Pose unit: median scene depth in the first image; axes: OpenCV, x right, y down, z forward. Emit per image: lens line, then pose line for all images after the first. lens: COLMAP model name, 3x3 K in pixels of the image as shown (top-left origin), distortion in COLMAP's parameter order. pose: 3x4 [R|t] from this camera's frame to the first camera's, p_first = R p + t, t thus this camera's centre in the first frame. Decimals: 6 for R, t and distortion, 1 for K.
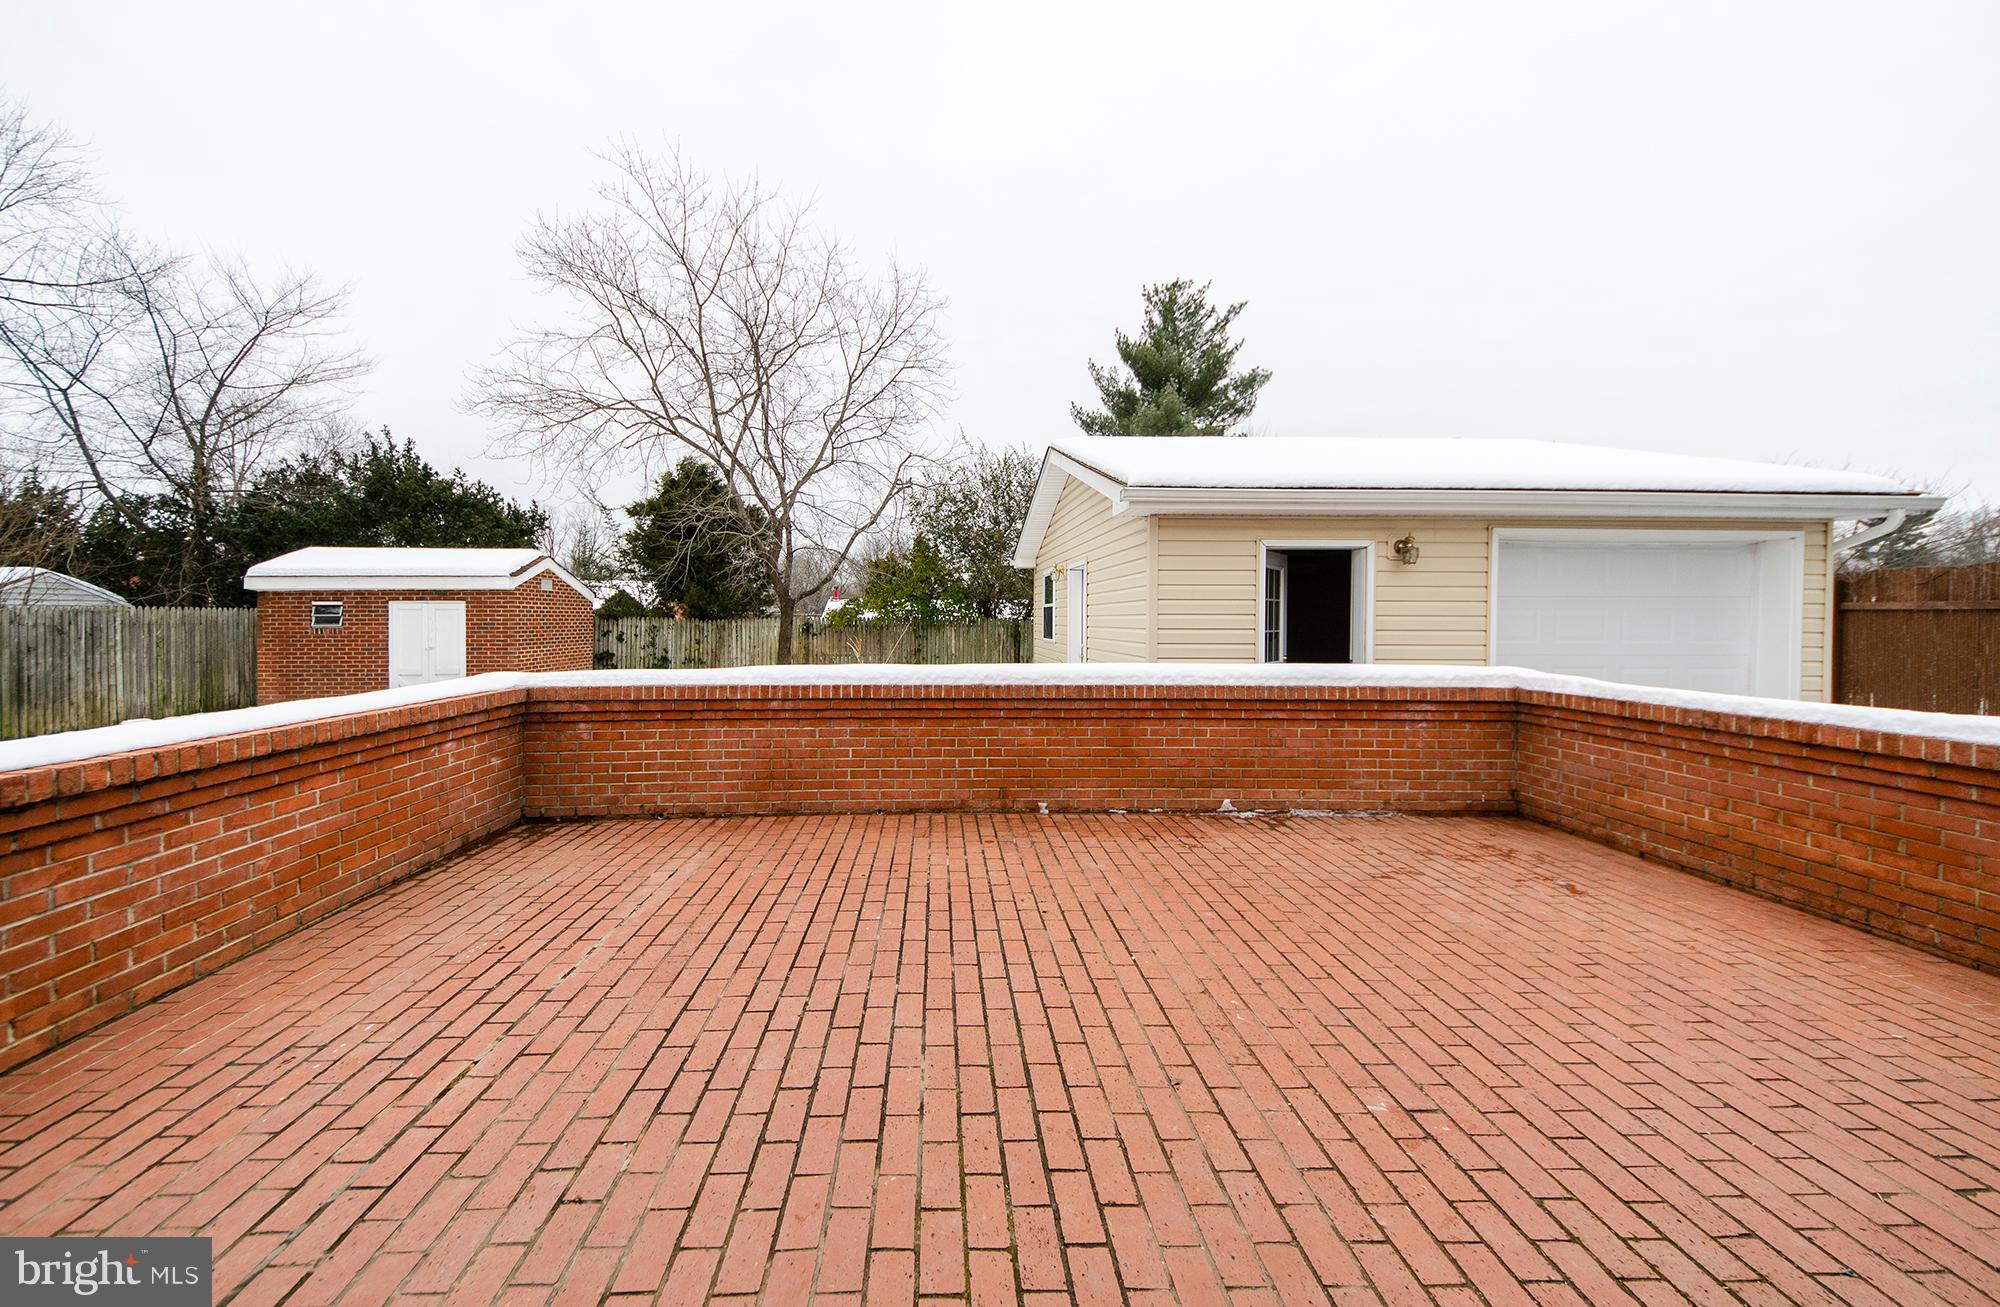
lens RADIAL K [[704.3, 0, 972.1], [0, 704.3, 628.1], [0, 0, 1]] dist [0.002350, -0.001353]
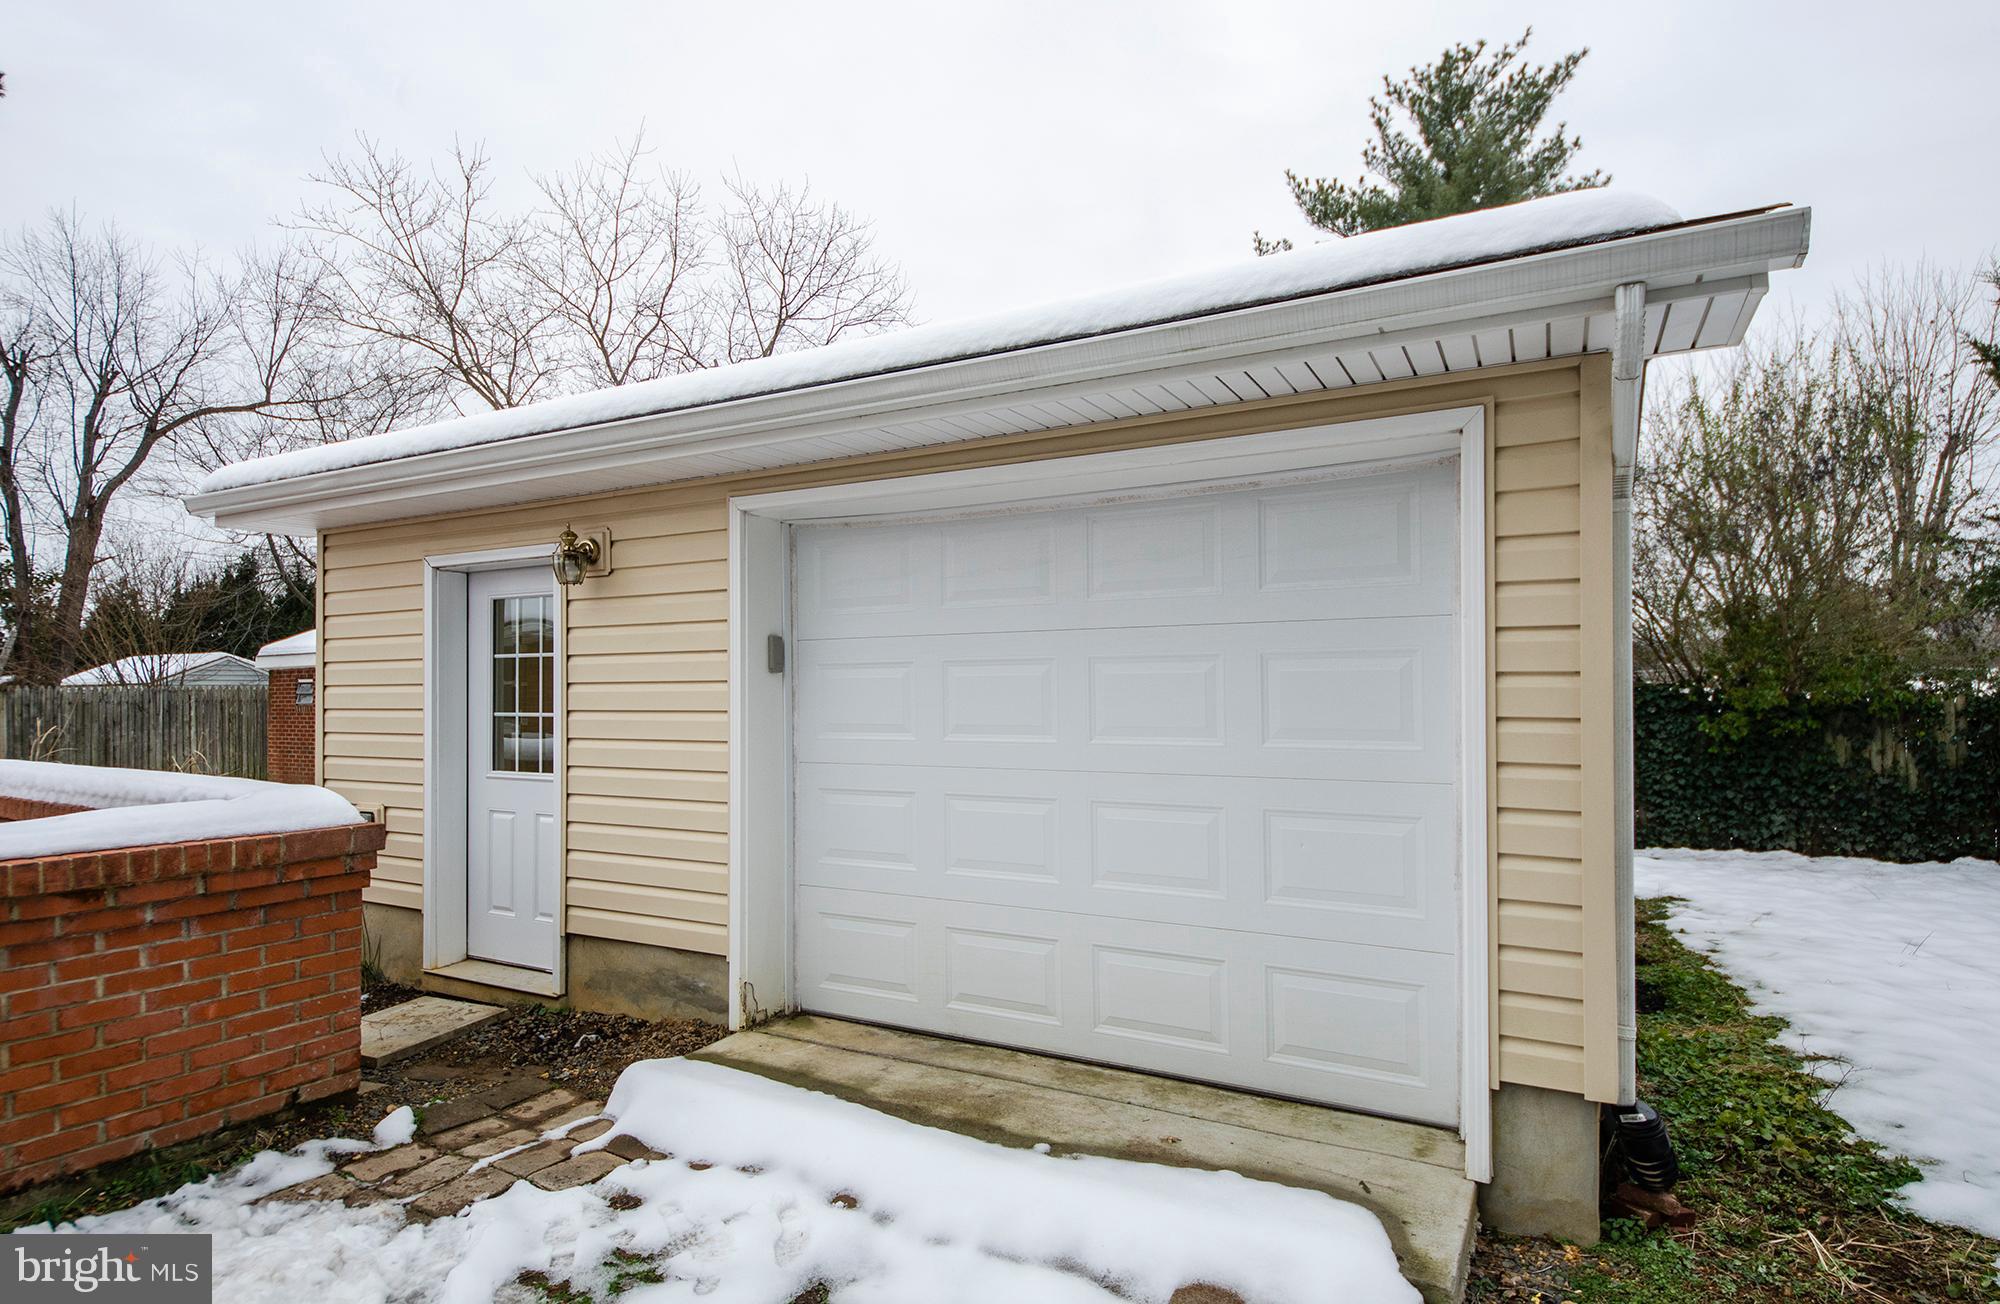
lens RADIAL K [[1026.2, 0, 1006.6], [0, 1026.2, 667.6], [0, 0, 1]] dist [0.012350, -0.006458]
pose [[0.838519, -0.019741, -0.544514, 0.791762], [0.002913, 0.999492, -0.031751, -0.004832], [0.544864, 0.025038, 0.838150, 0.343859]]
